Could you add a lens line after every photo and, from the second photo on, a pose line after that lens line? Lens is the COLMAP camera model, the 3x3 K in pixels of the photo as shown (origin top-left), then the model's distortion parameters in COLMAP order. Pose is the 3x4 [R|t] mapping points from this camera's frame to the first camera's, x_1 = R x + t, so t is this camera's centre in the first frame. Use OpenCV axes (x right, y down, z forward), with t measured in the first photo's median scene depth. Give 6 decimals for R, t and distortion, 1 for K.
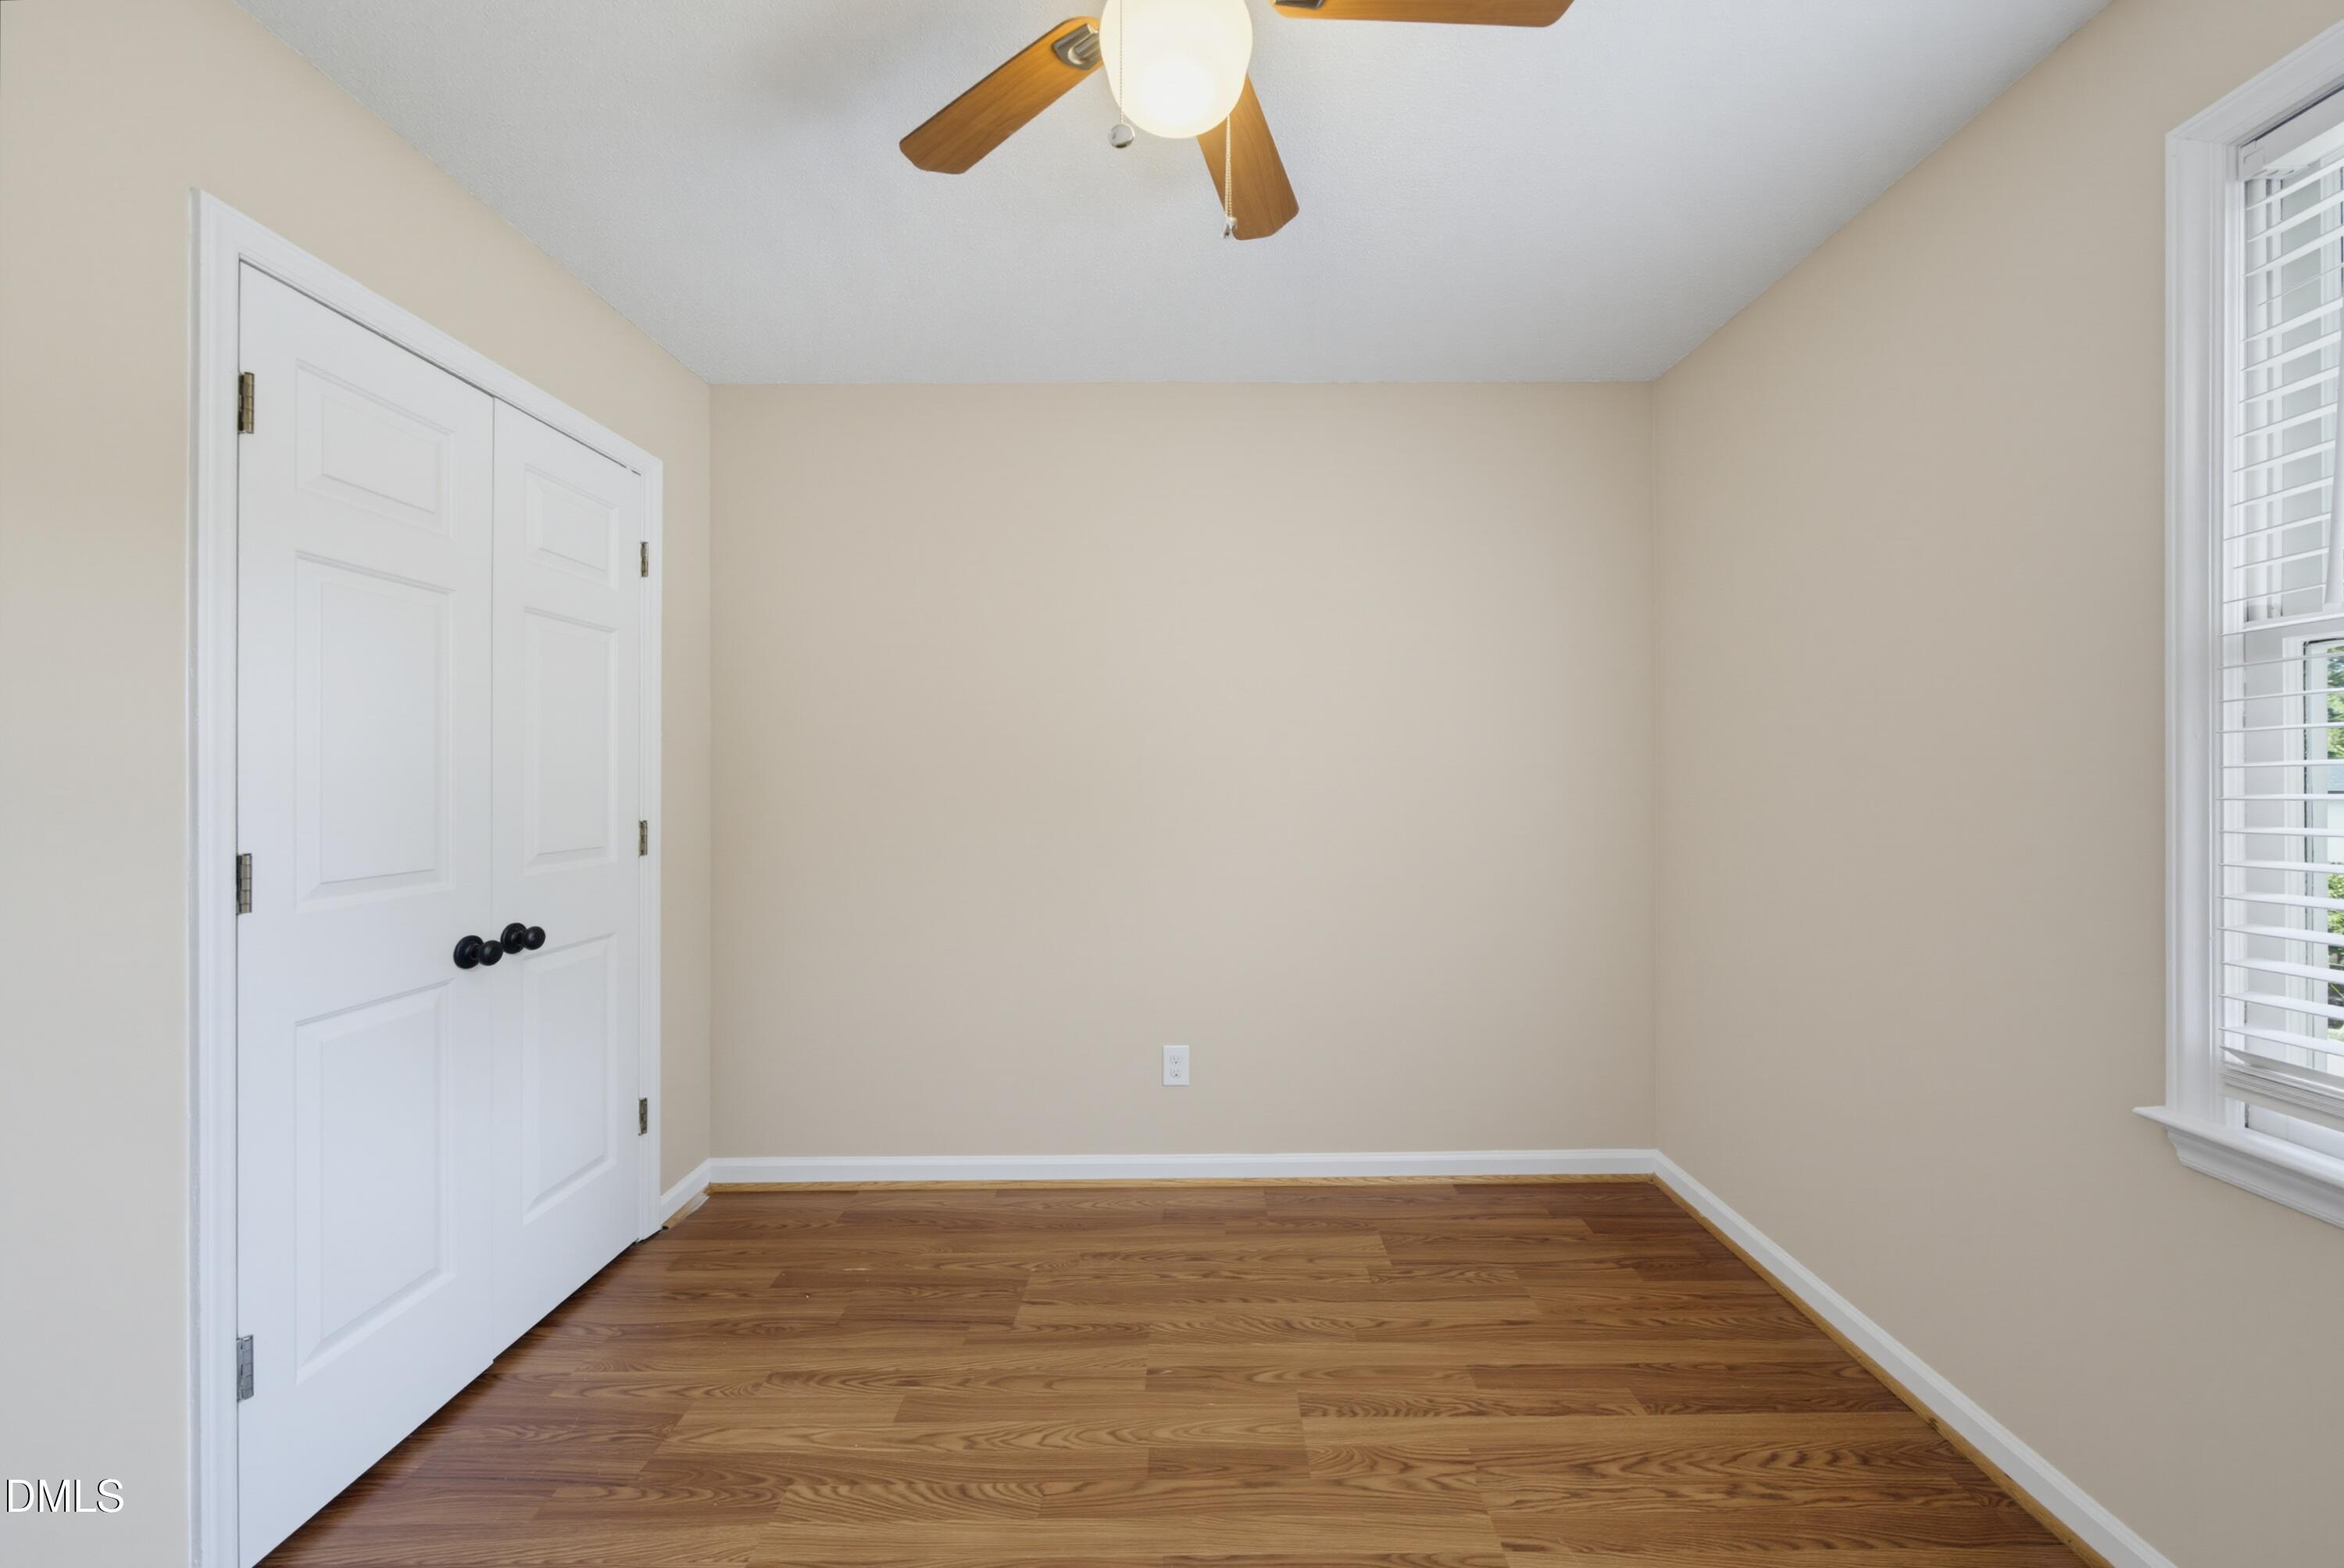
lens RADIAL K [[809.3, 0, 1194.4], [0, 809.3, 779.7], [0, 0, 1]] dist [-0.010612, 0.003176]
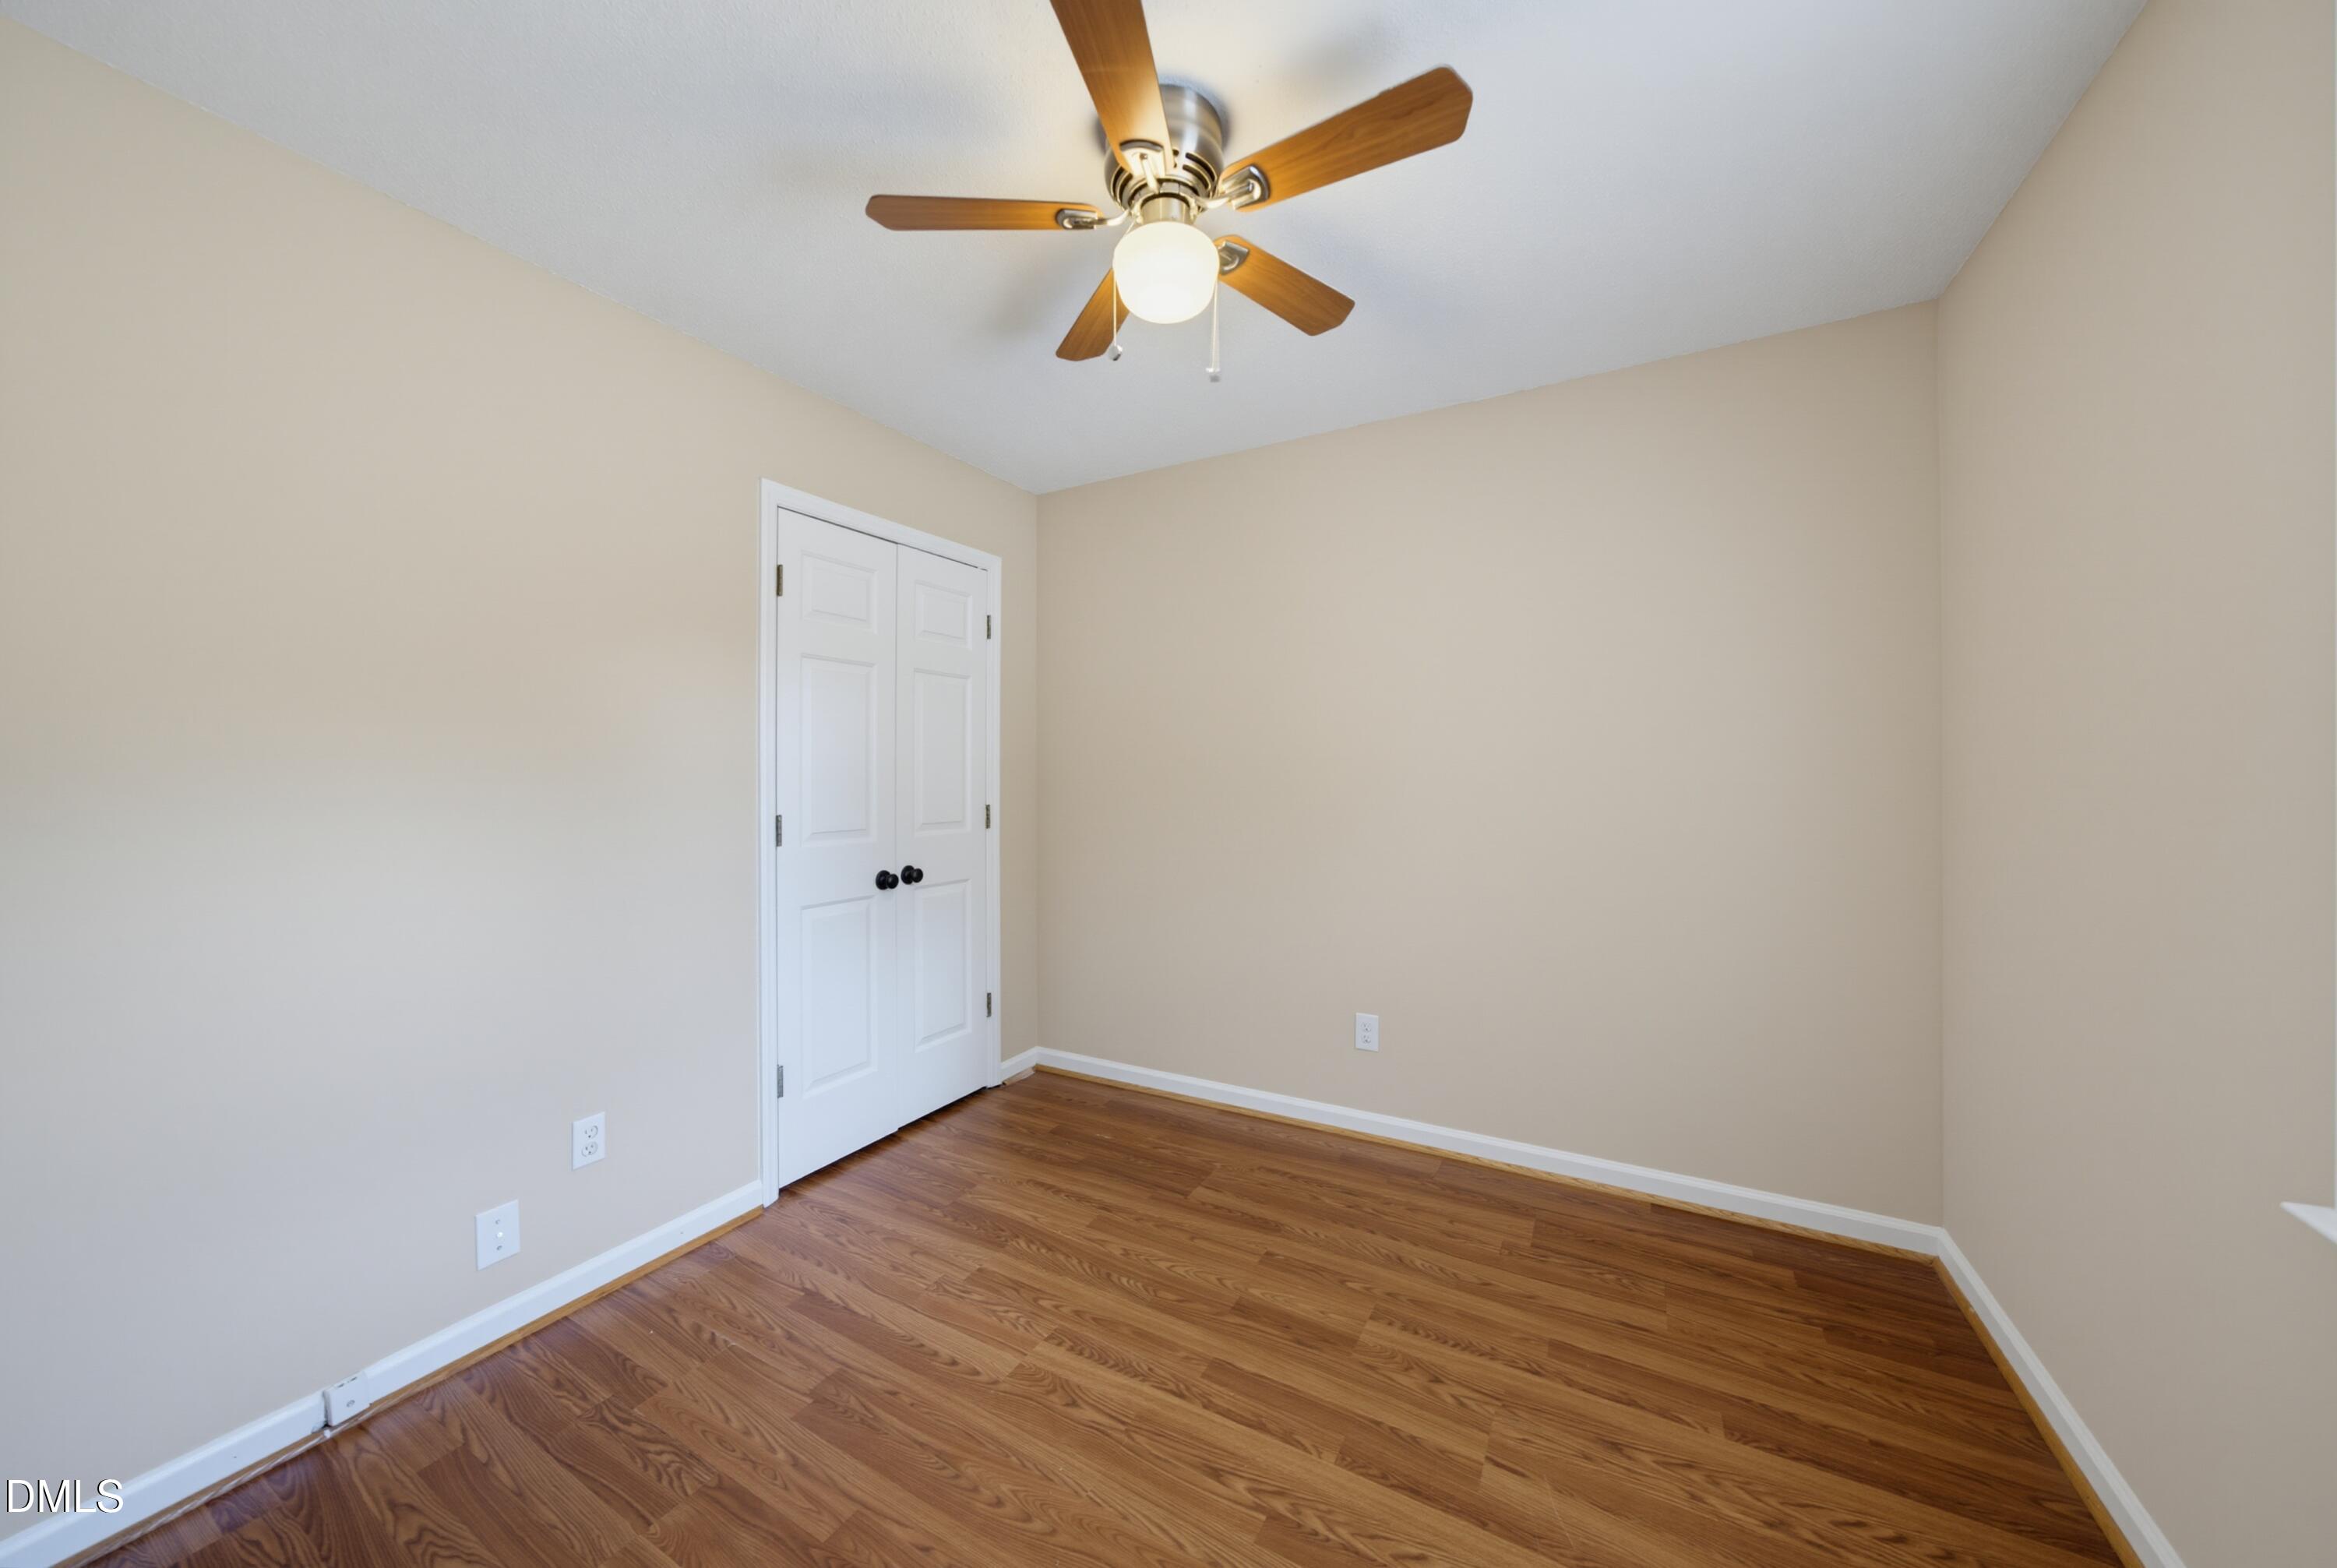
lens RADIAL K [[806.9, 0, 1162.2], [0, 806.9, 782.4], [0, 0, 1]] dist [-0.010612, 0.003176]
pose [[0.864104, 0.005129, -0.503287, 0.395569], [-0.000774, 0.999960, 0.008861, -0.003629], [0.503312, -0.007268, 0.864074, -0.140082]]
